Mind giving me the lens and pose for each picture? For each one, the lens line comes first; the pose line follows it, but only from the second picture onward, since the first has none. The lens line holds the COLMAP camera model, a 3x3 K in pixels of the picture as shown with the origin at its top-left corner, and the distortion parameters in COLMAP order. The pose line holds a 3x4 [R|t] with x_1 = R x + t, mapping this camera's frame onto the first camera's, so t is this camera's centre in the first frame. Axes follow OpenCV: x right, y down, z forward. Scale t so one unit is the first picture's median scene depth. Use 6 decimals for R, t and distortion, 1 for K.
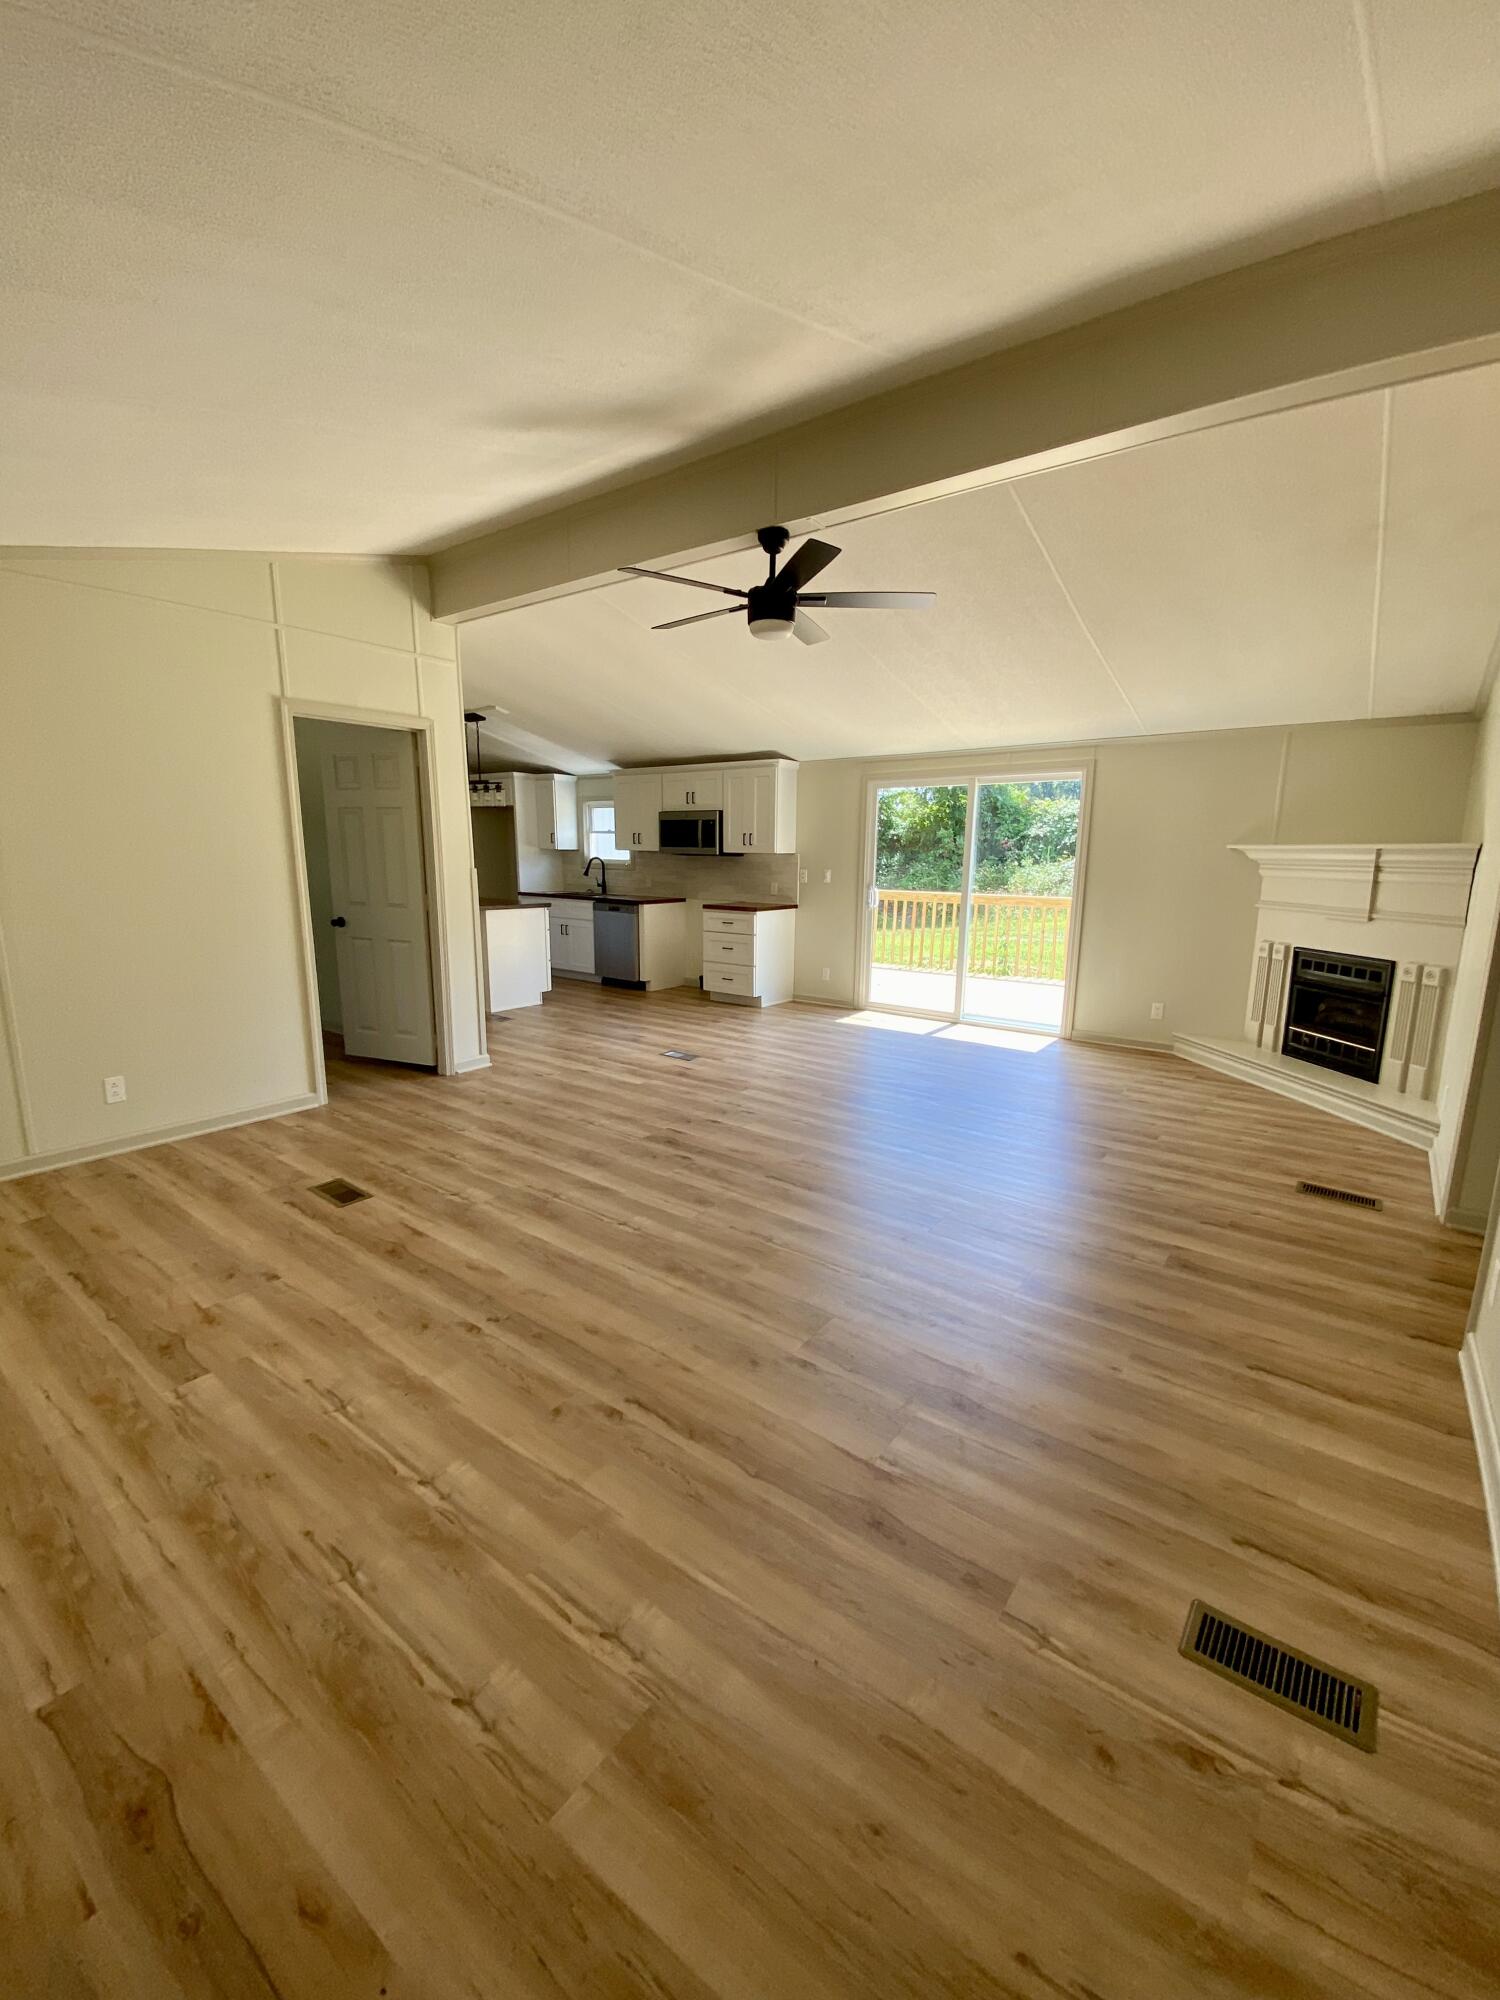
lens RADIAL K [[802.1, 0, 751.9], [0, 802.1, 1004.9], [0, 0, 1]] dist [0.023985, -0.021603]
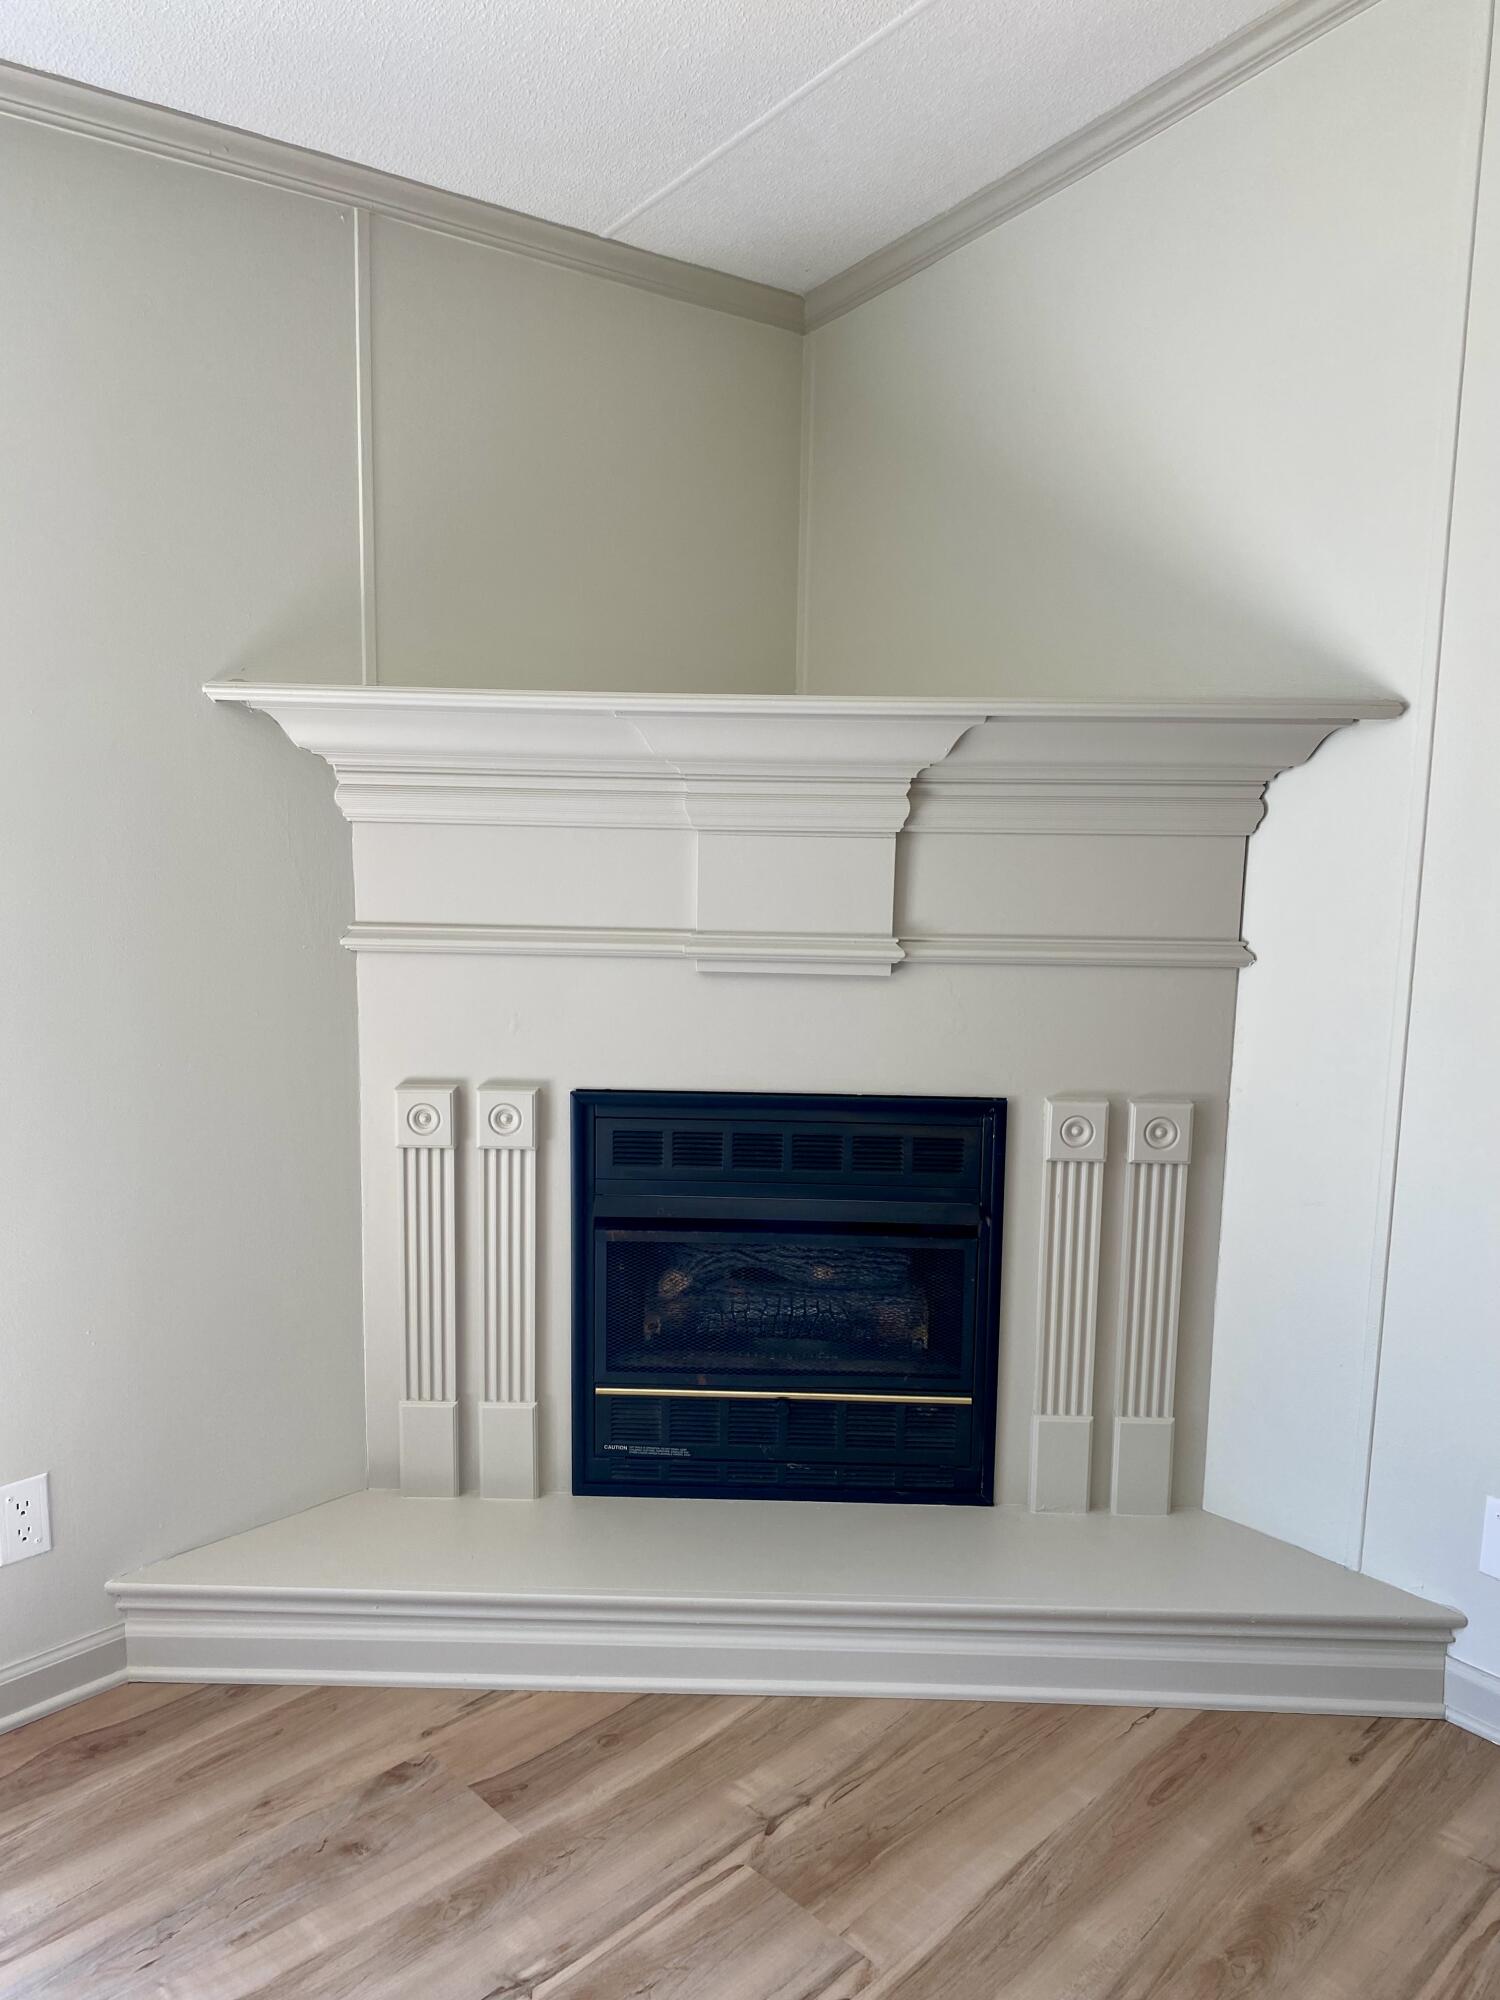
lens RADIAL K [[1499.6, 0, 731.9], [0, 1499.6, 992.9], [0, 0, 1]] dist [0.007606, -0.005435]
pose [[0.145495, -0.173823, 0.973970, 0.213490], [0.168004, 0.974488, 0.148819, -0.155242], [-0.974990, 0.141978, 0.170986, 0.818807]]
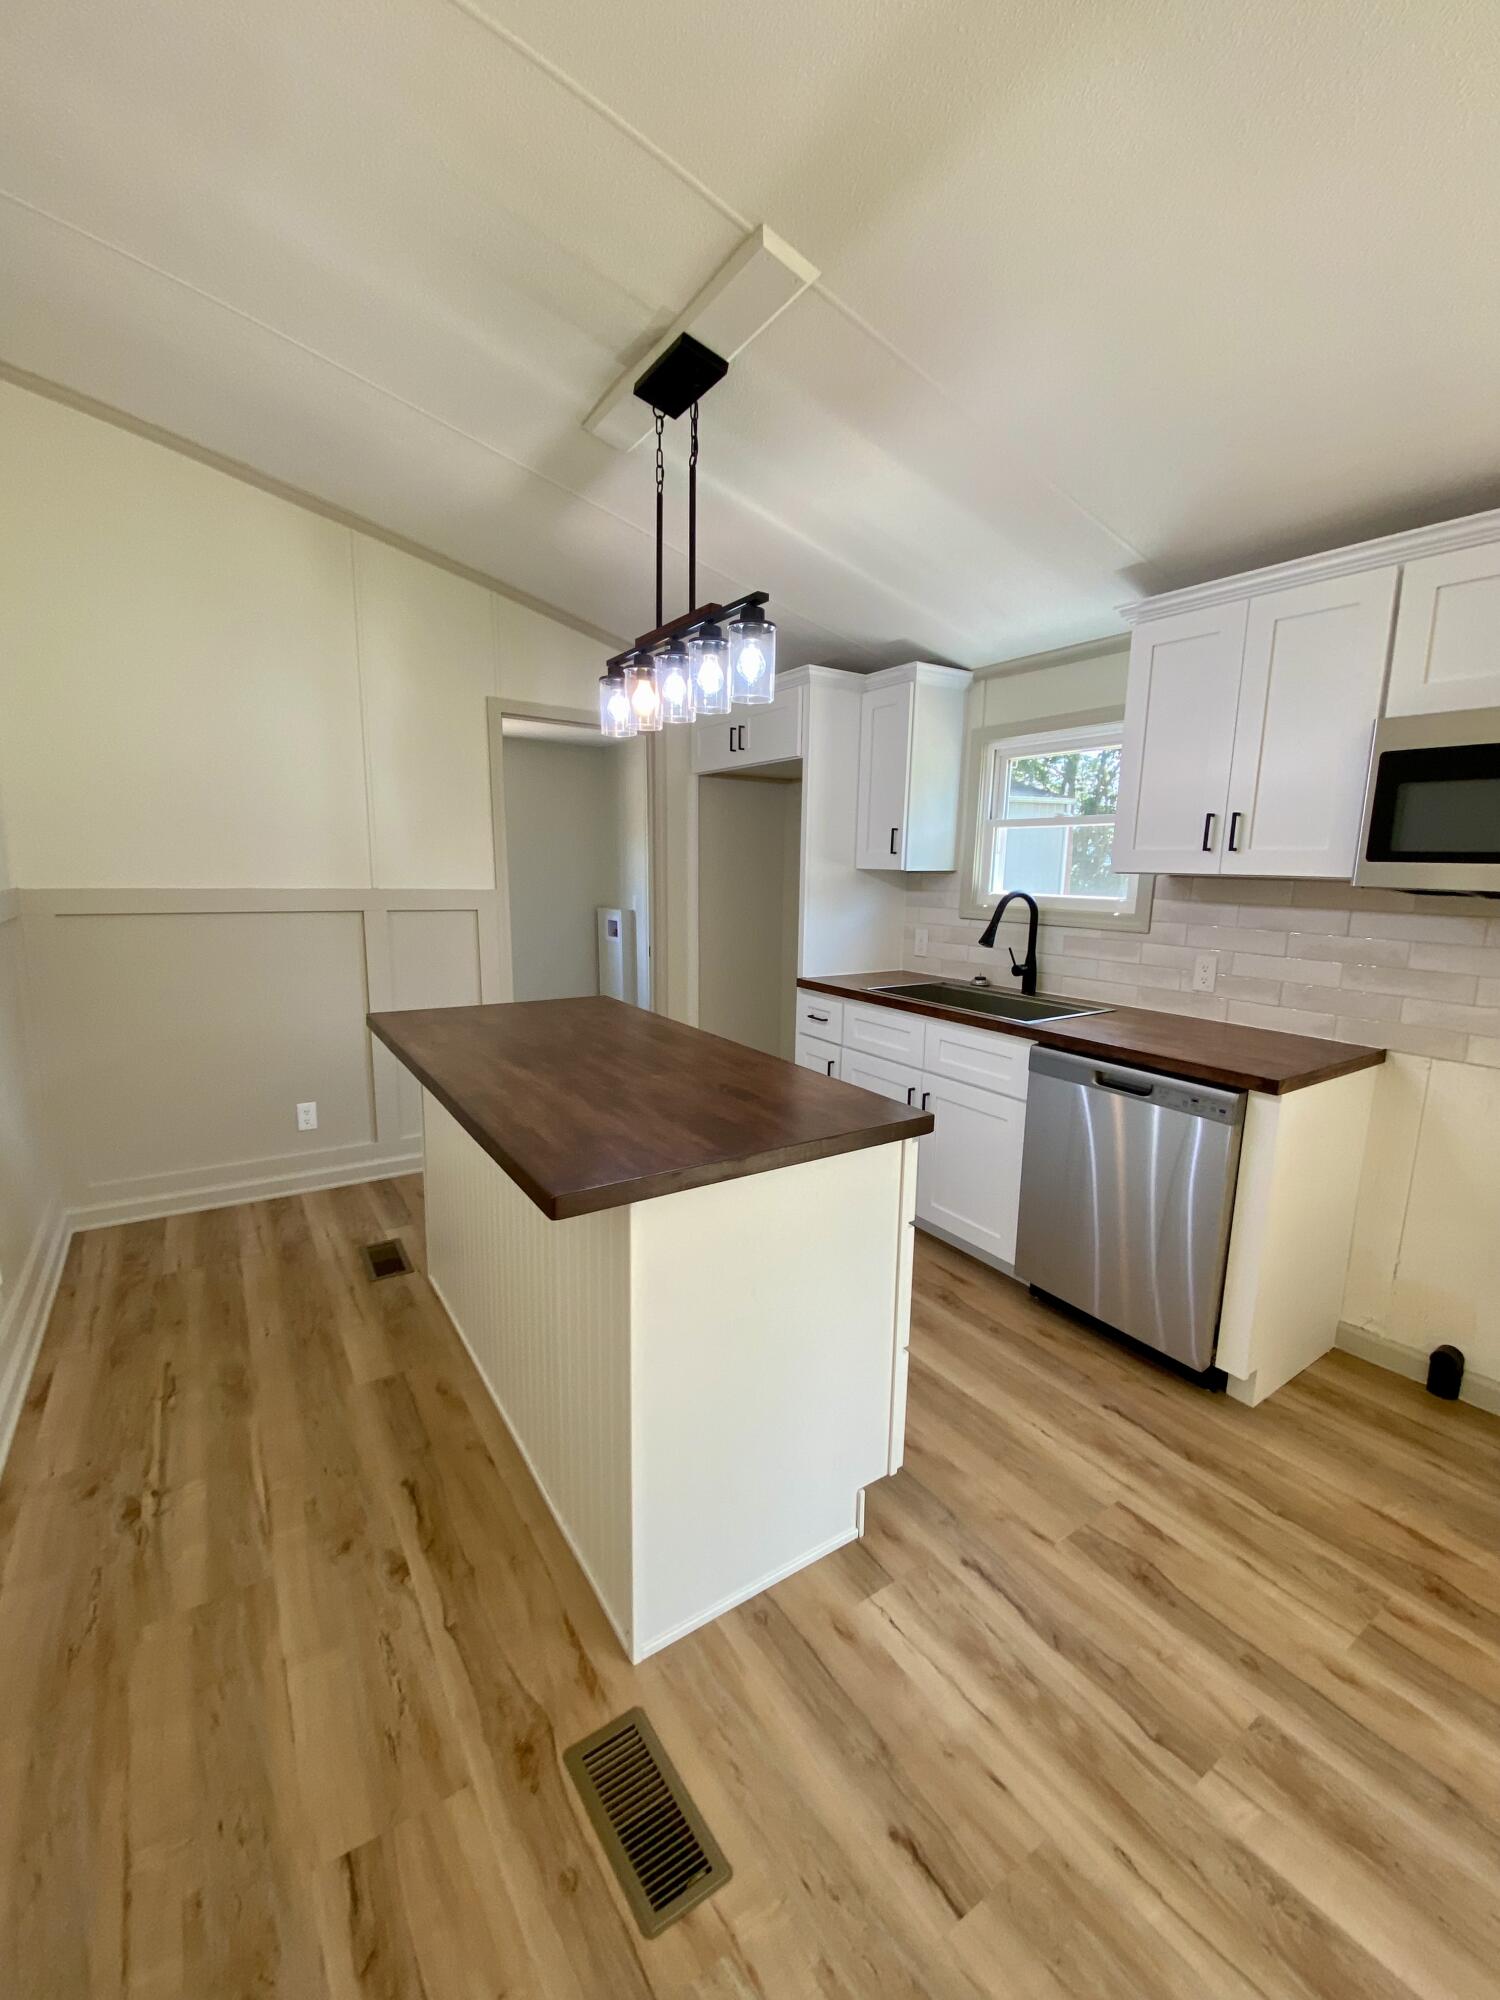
lens RADIAL K [[802.1, 0, 751.9], [0, 802.1, 1004.9], [0, 0, 1]] dist [0.023985, -0.021603]
pose [[0.946895, 0.058014, -0.316266, -0.317017], [-0.062717, 0.998020, -0.004701, -0.210400], [0.315367, 0.024287, 0.948659, 1.055637]]
